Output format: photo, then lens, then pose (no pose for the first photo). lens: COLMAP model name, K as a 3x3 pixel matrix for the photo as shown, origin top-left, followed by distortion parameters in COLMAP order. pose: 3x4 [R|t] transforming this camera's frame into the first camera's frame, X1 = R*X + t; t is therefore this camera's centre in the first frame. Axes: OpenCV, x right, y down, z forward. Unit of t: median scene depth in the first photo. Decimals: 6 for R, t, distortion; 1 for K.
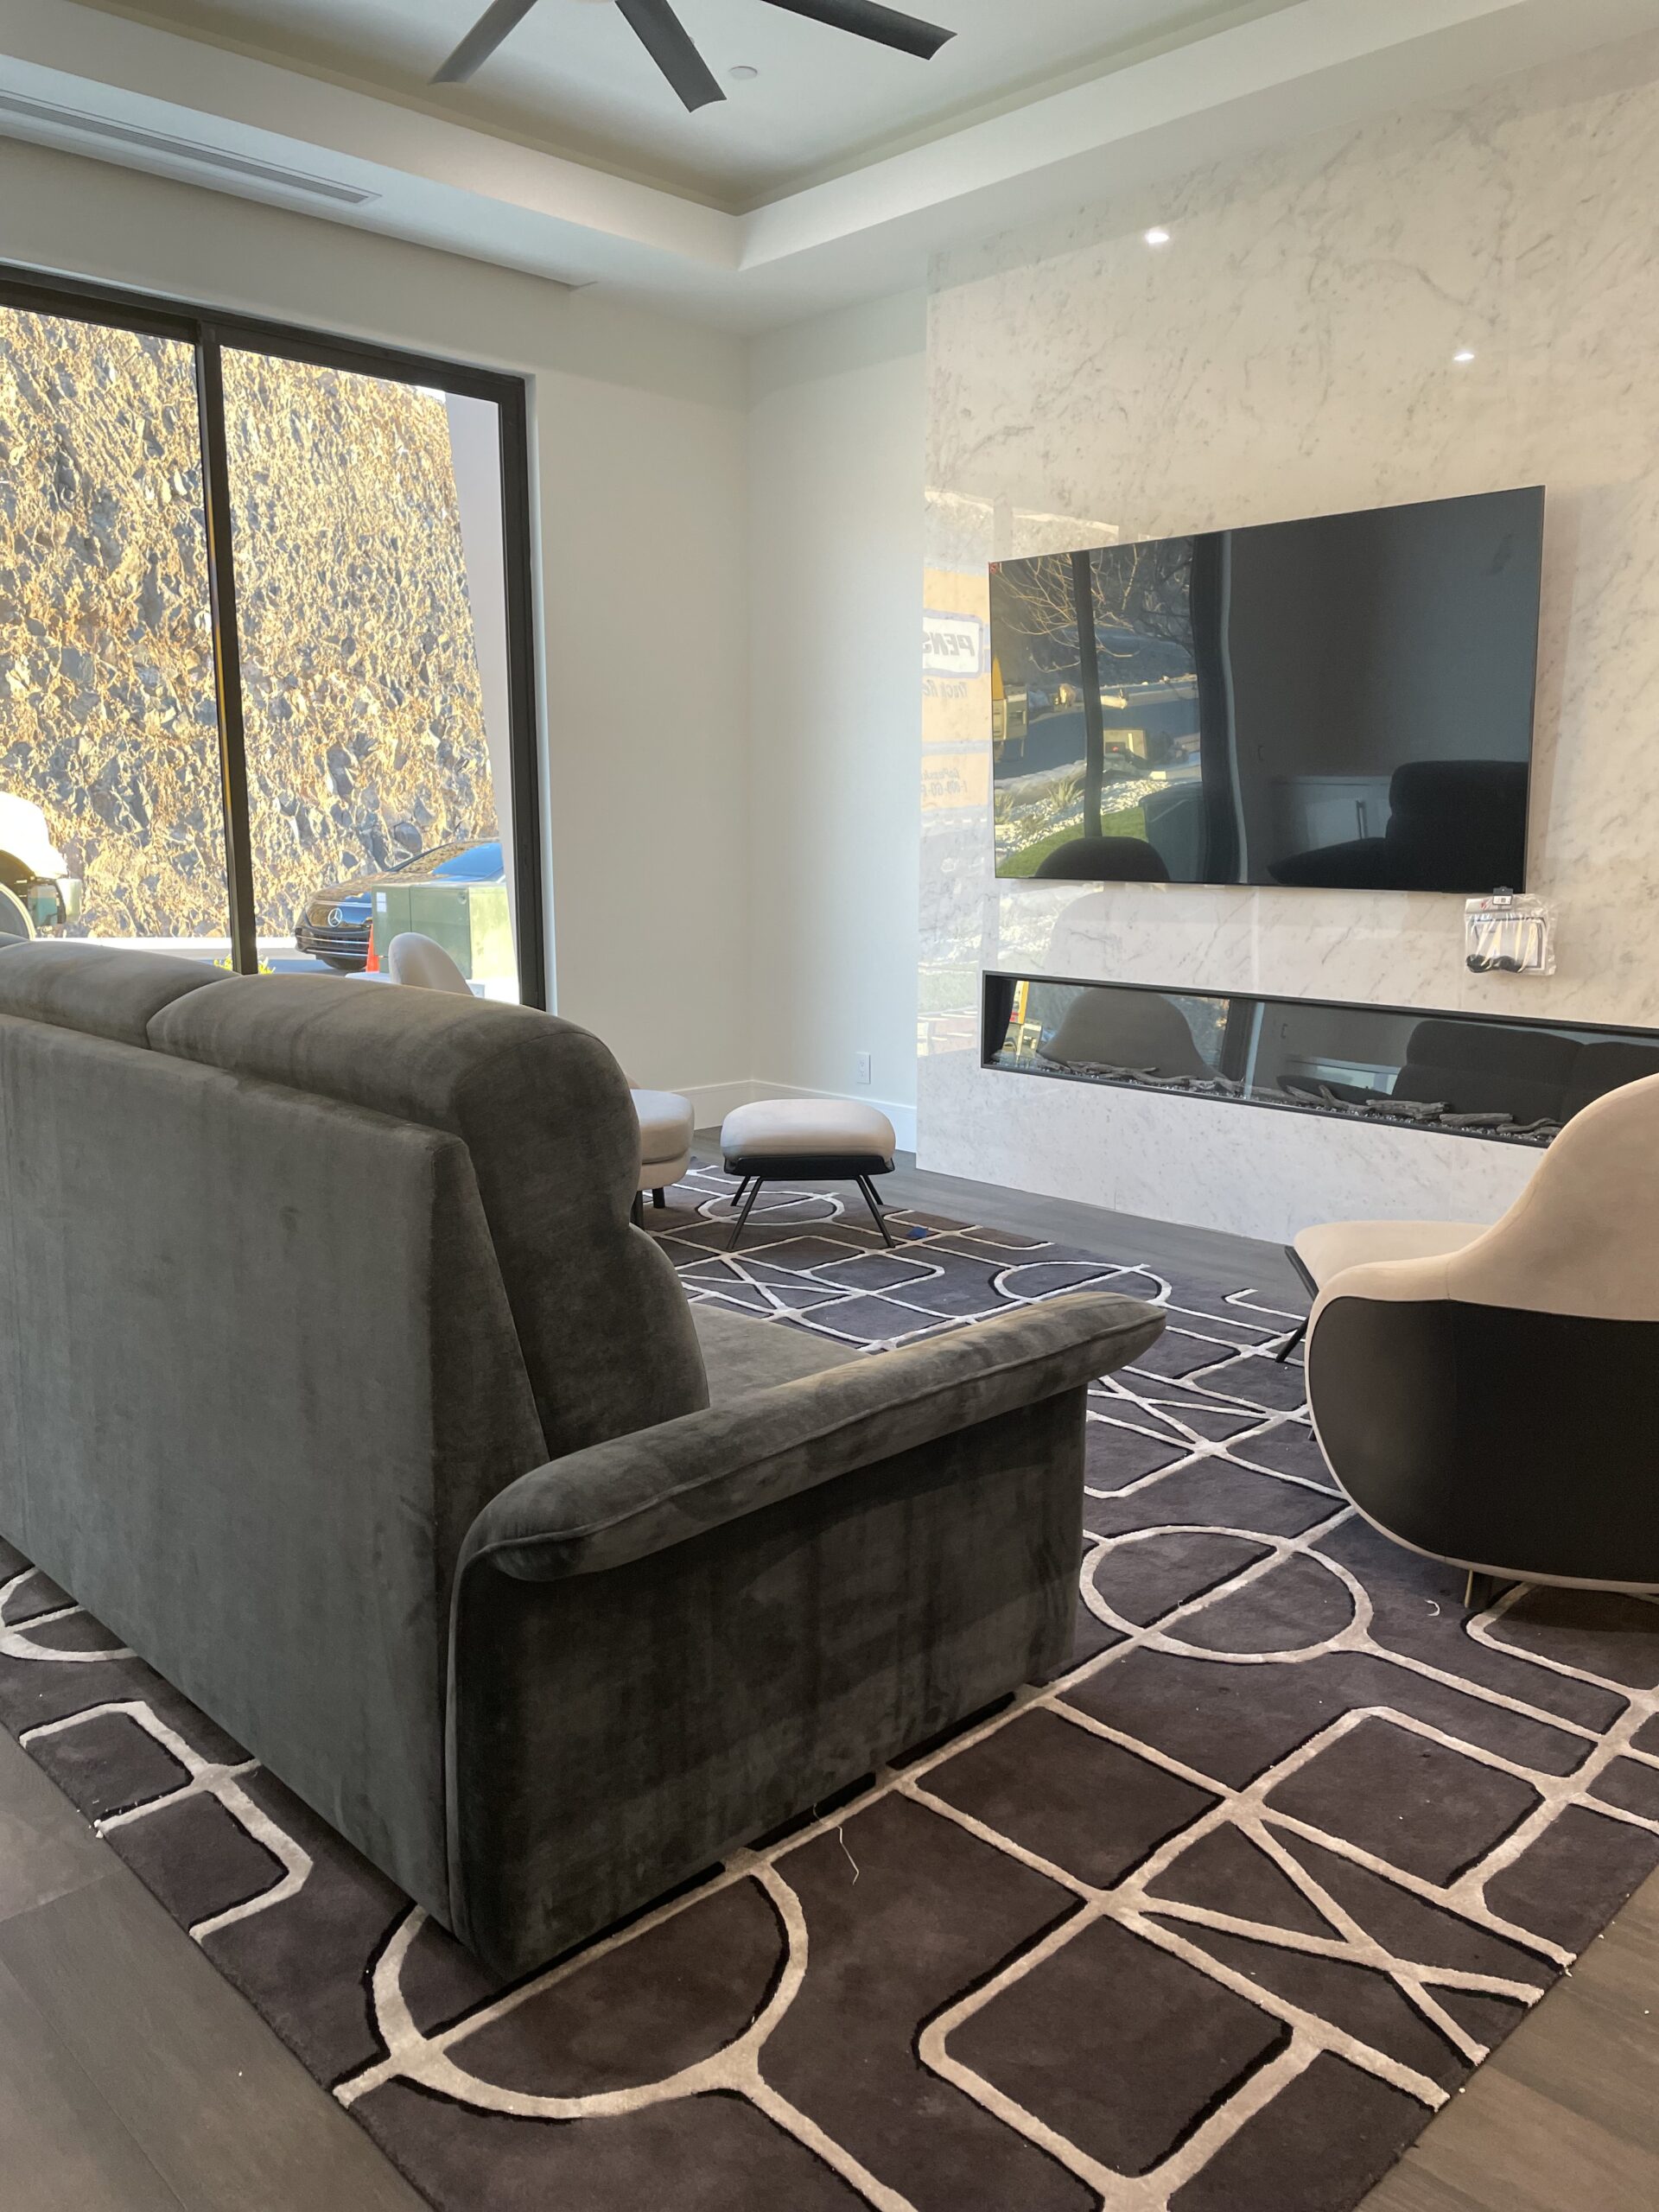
lens RADIAL K [[1690.3, 0, 818.2], [0, 1690.3, 1100.3], [0, 0, 1]] dist [0.095334, -0.112841]
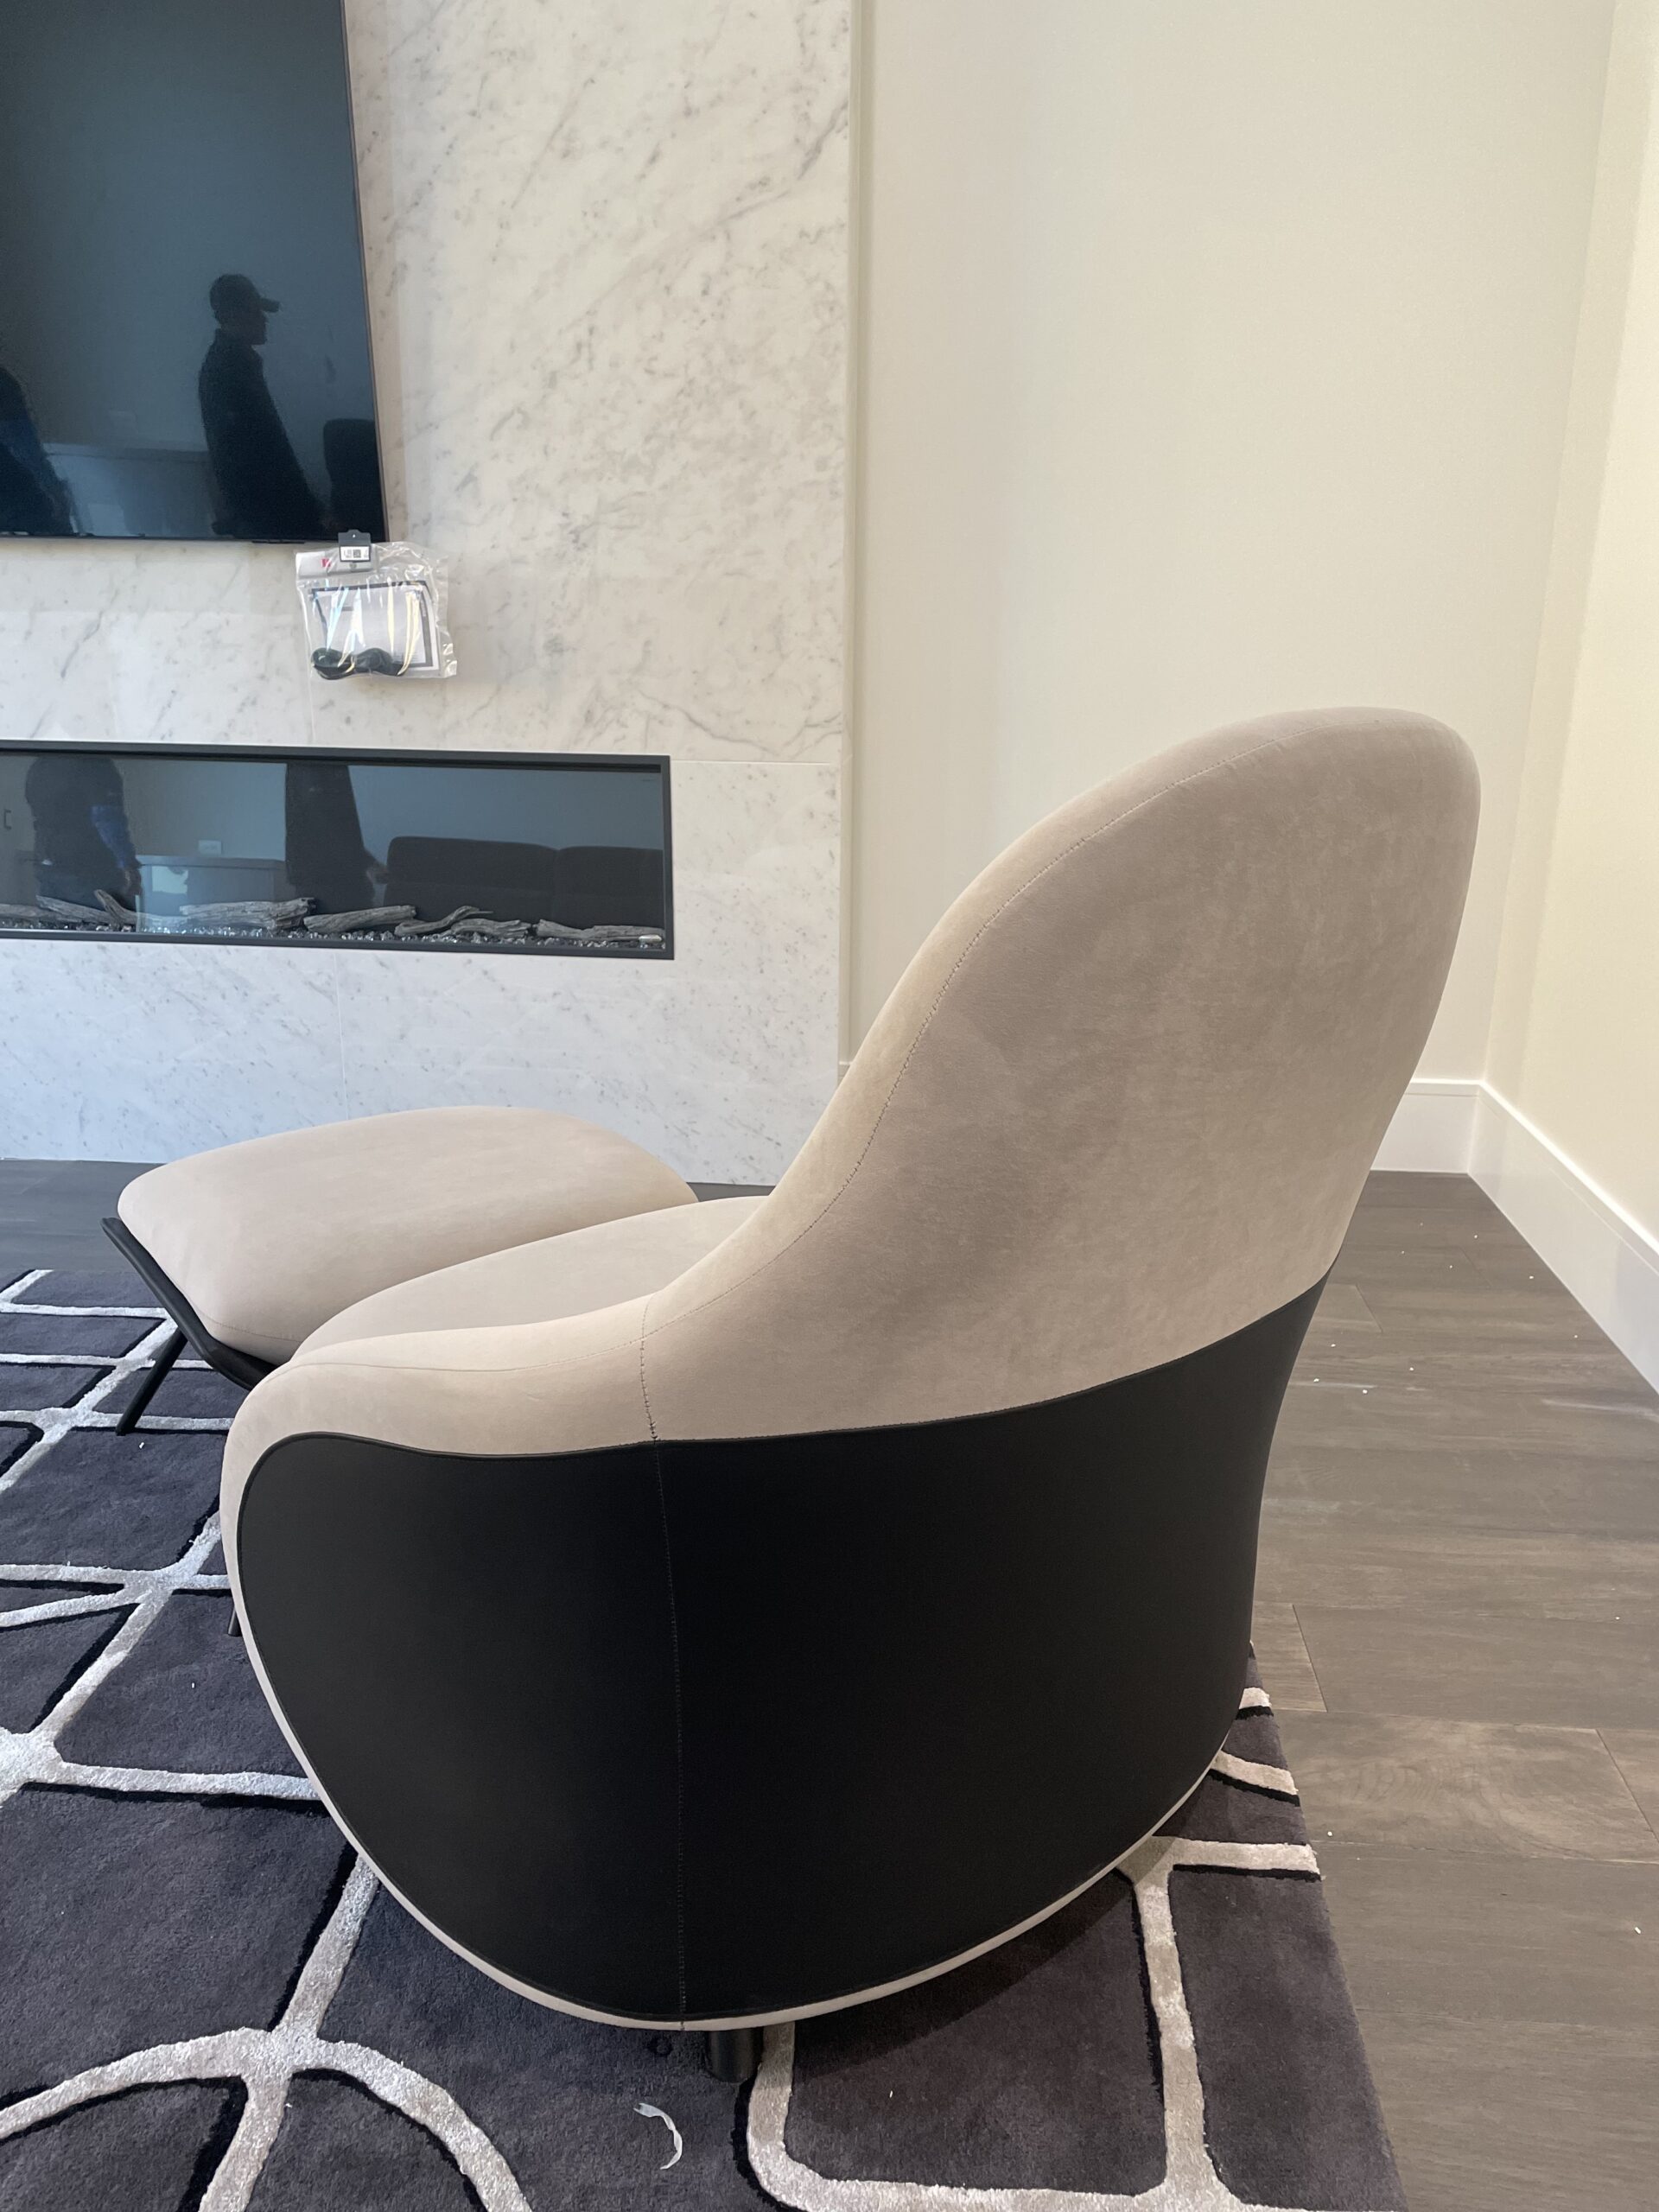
lens RADIAL K [[1690.3, 0, 818.2], [0, 1690.3, 1100.3], [0, 0, 1]] dist [0.095334, -0.112841]
pose [[0.756332, -0.177448, 0.629662, 0.104300], [0.101836, 0.982711, 0.154621, -0.003460], [-0.646213, -0.052823, 0.761327, 0.411409]]
